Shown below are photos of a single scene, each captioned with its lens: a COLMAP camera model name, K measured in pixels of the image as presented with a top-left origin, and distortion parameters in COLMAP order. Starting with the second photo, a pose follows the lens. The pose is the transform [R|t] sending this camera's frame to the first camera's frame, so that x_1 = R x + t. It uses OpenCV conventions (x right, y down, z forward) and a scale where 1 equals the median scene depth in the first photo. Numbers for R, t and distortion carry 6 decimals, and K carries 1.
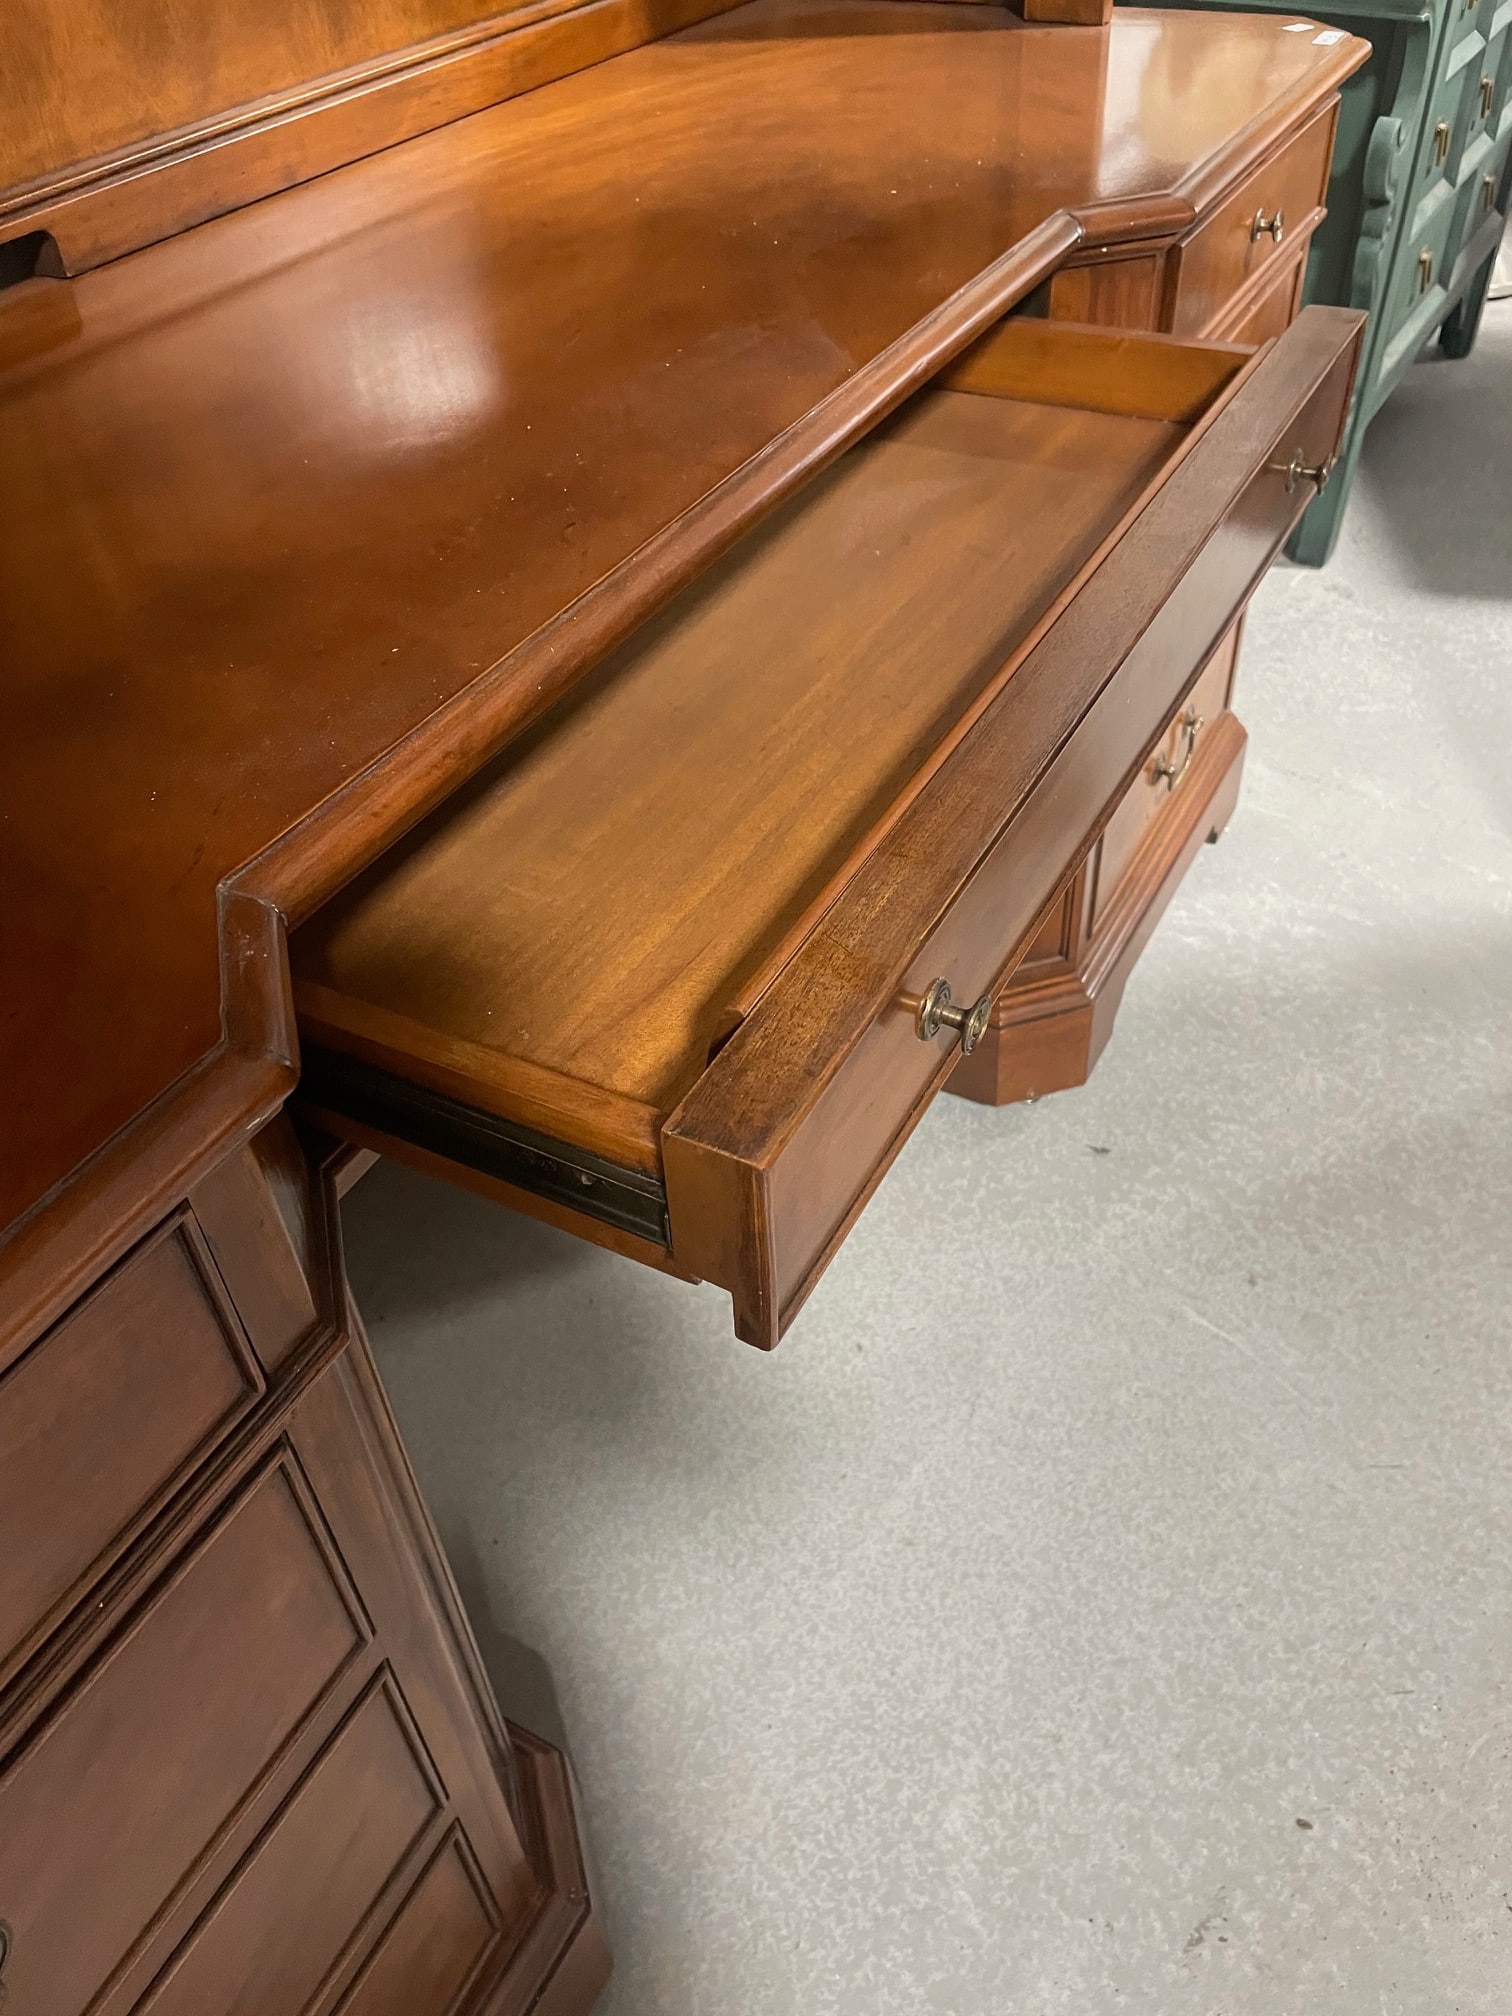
lens RADIAL K [[1550.7, 0, 773.2], [0, 1550.7, 976.5], [0, 0, 1]] dist [0.077376, -0.122991]
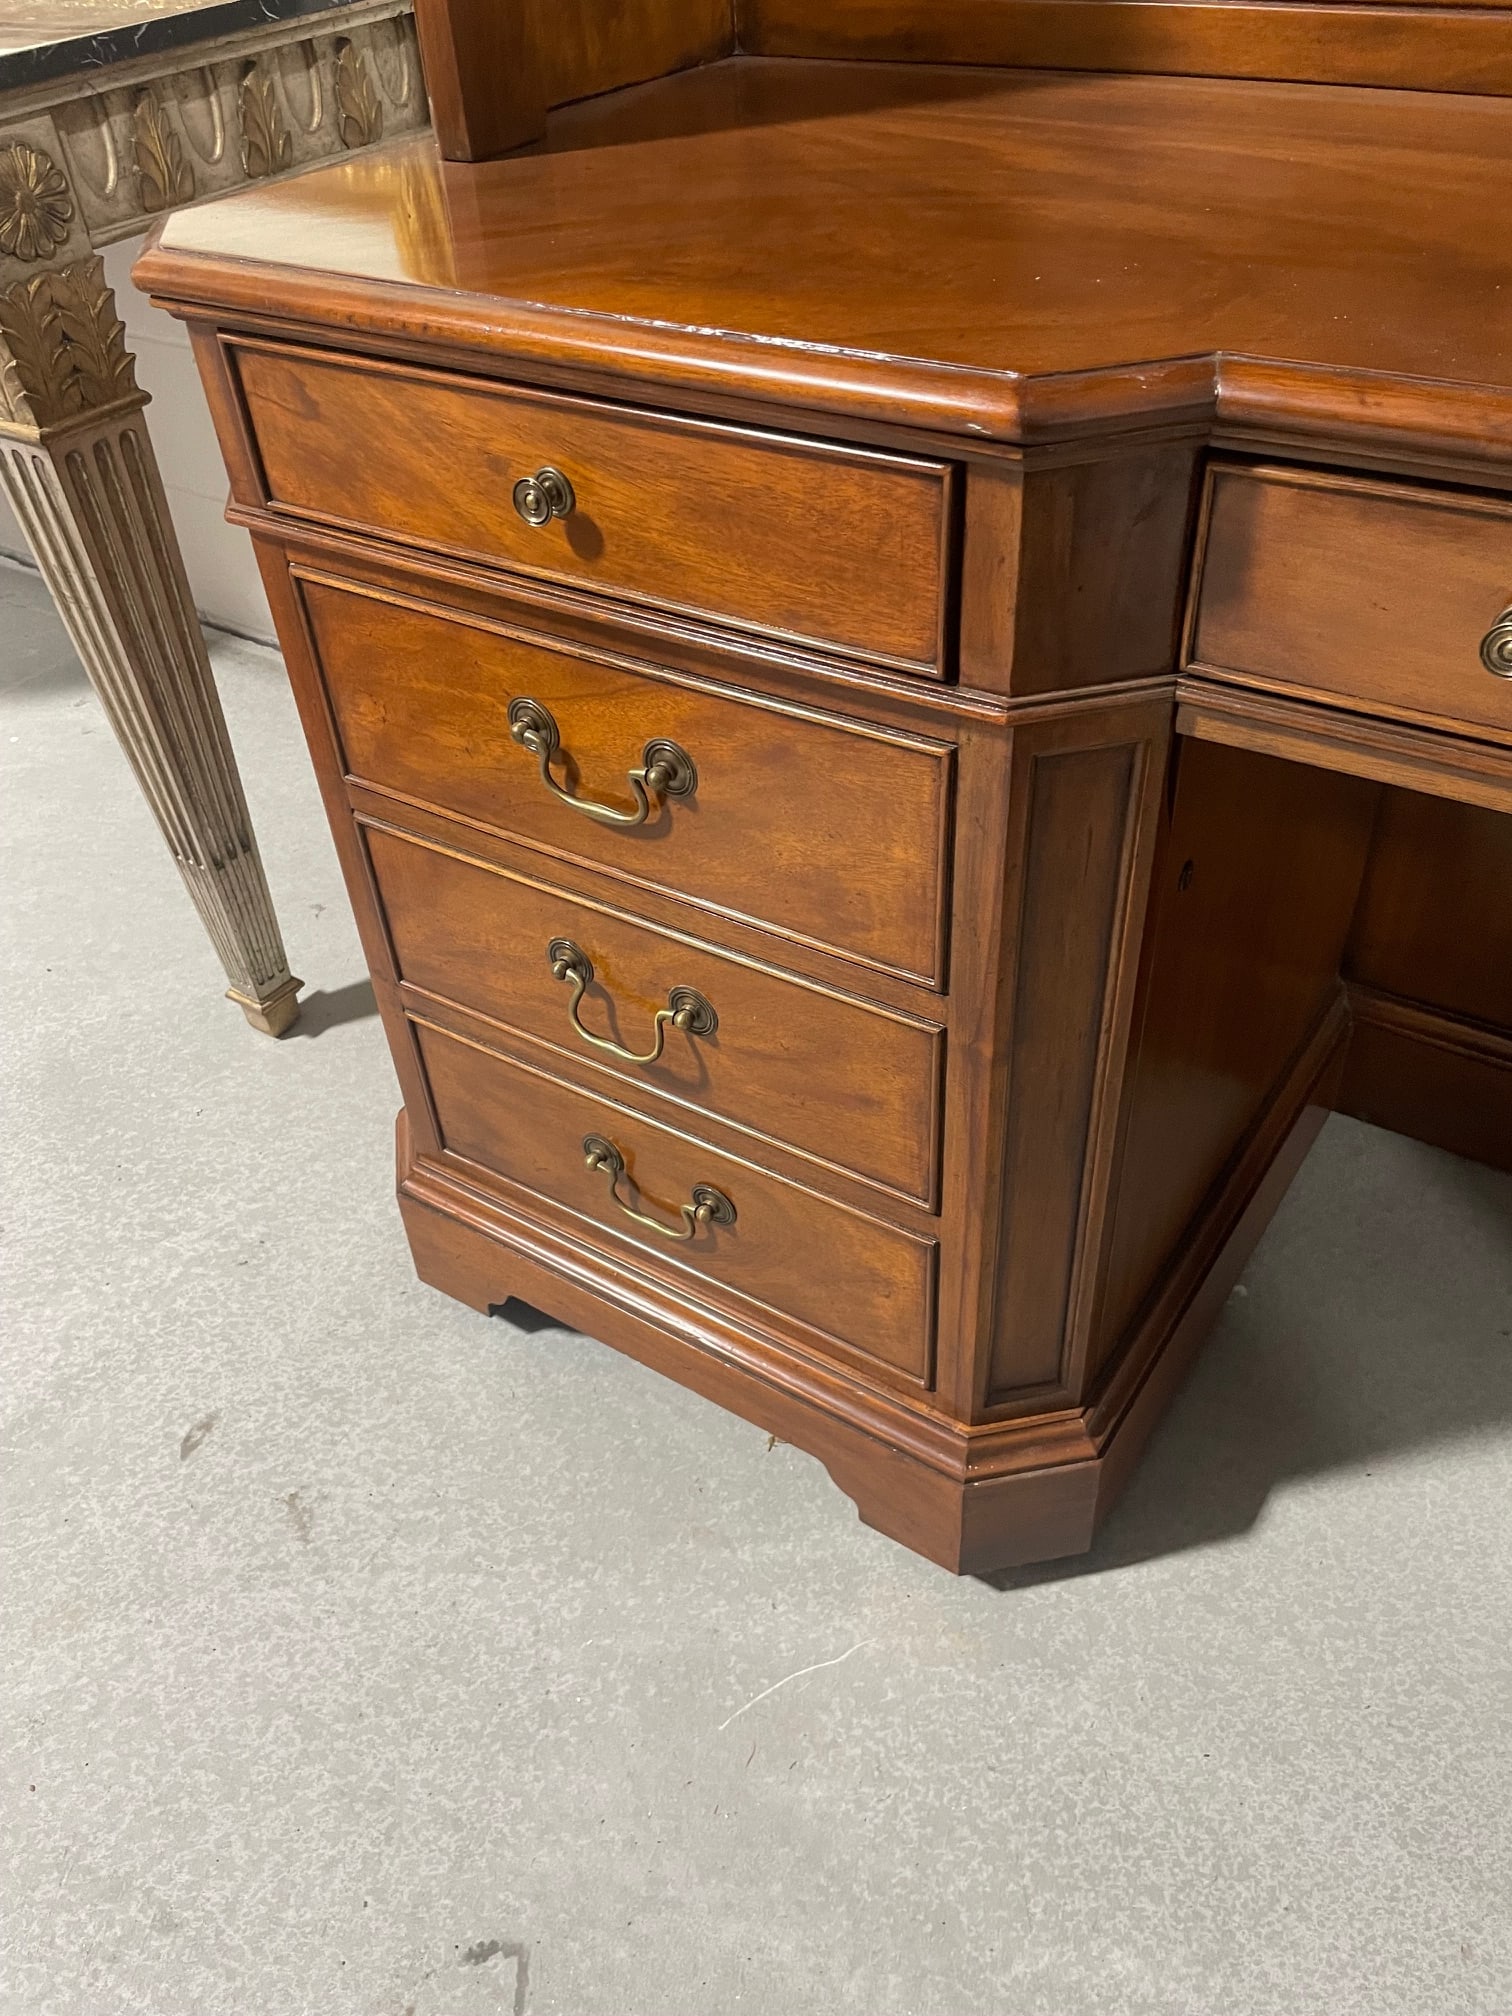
lens RADIAL K [[1529.7, 0, 756.0], [0, 1529.7, 1008.0], [0, 0, 1]] dist [0.085151, -0.133780]
pose [[-0.091569, 0.670414, -0.736315, 0.366804], [-0.614092, 0.544064, 0.571739, -0.103094], [0.783905, 0.504519, 0.361876, 0.235187]]
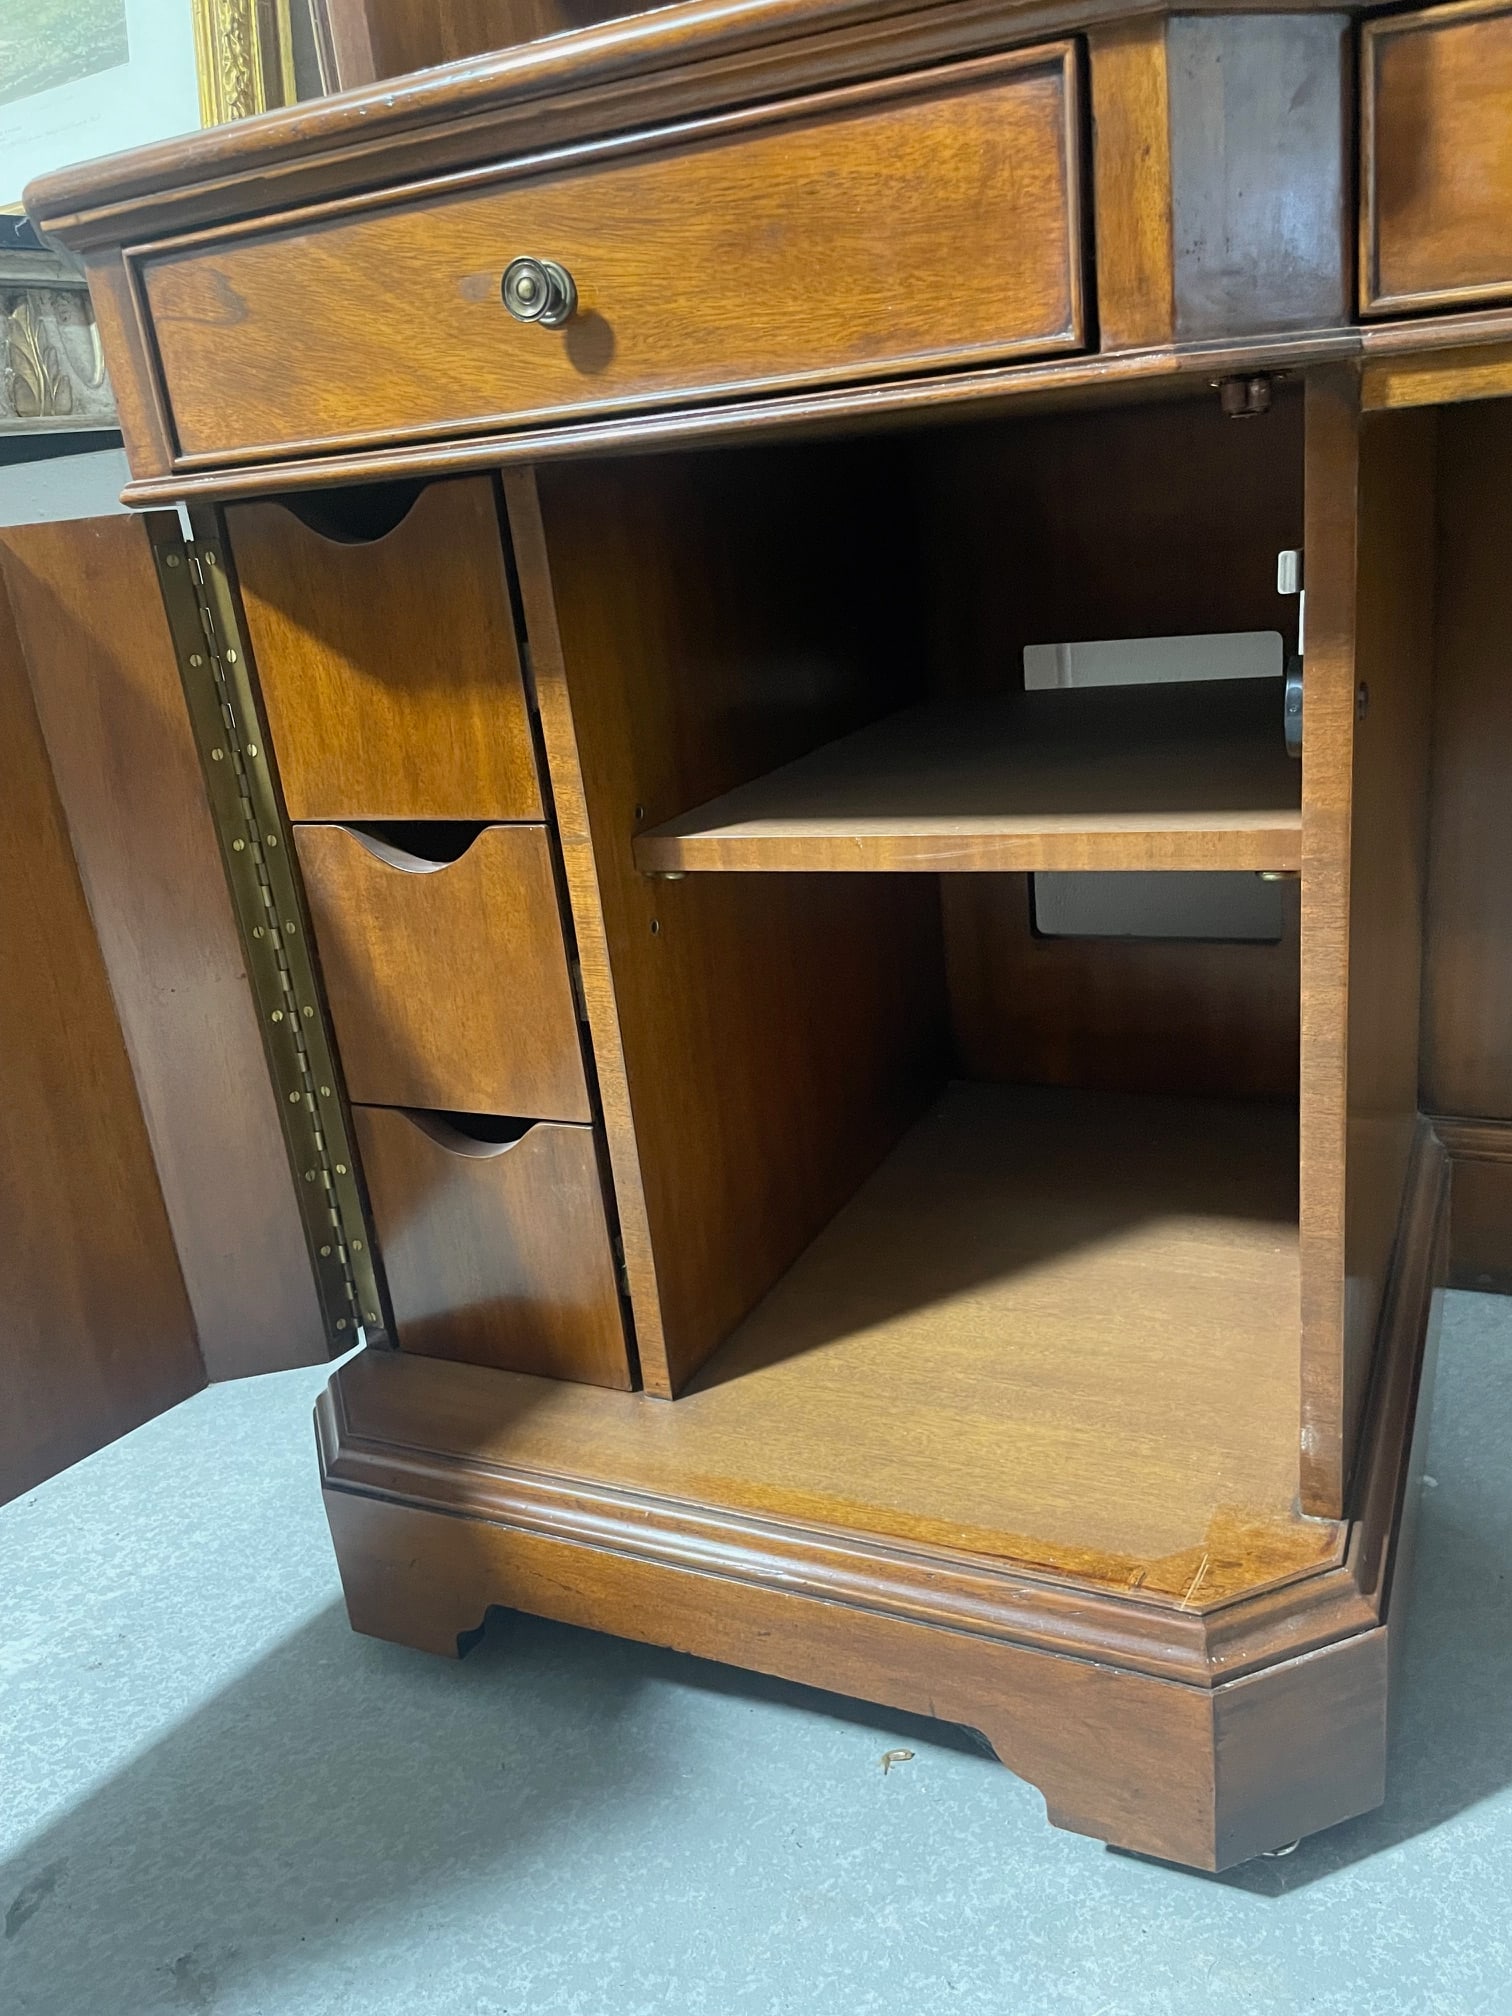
lens RADIAL K [[1528.8, 0, 780.2], [0, 1528.8, 1004.8], [0, 0, 1]] dist [0.064785, -0.095514]
pose [[0.065853, 0.357531, -0.931577, 0.346743], [-0.580960, 0.772784, 0.255520, 0.198718], [0.811264, 0.524382, 0.258601, 0.346159]]
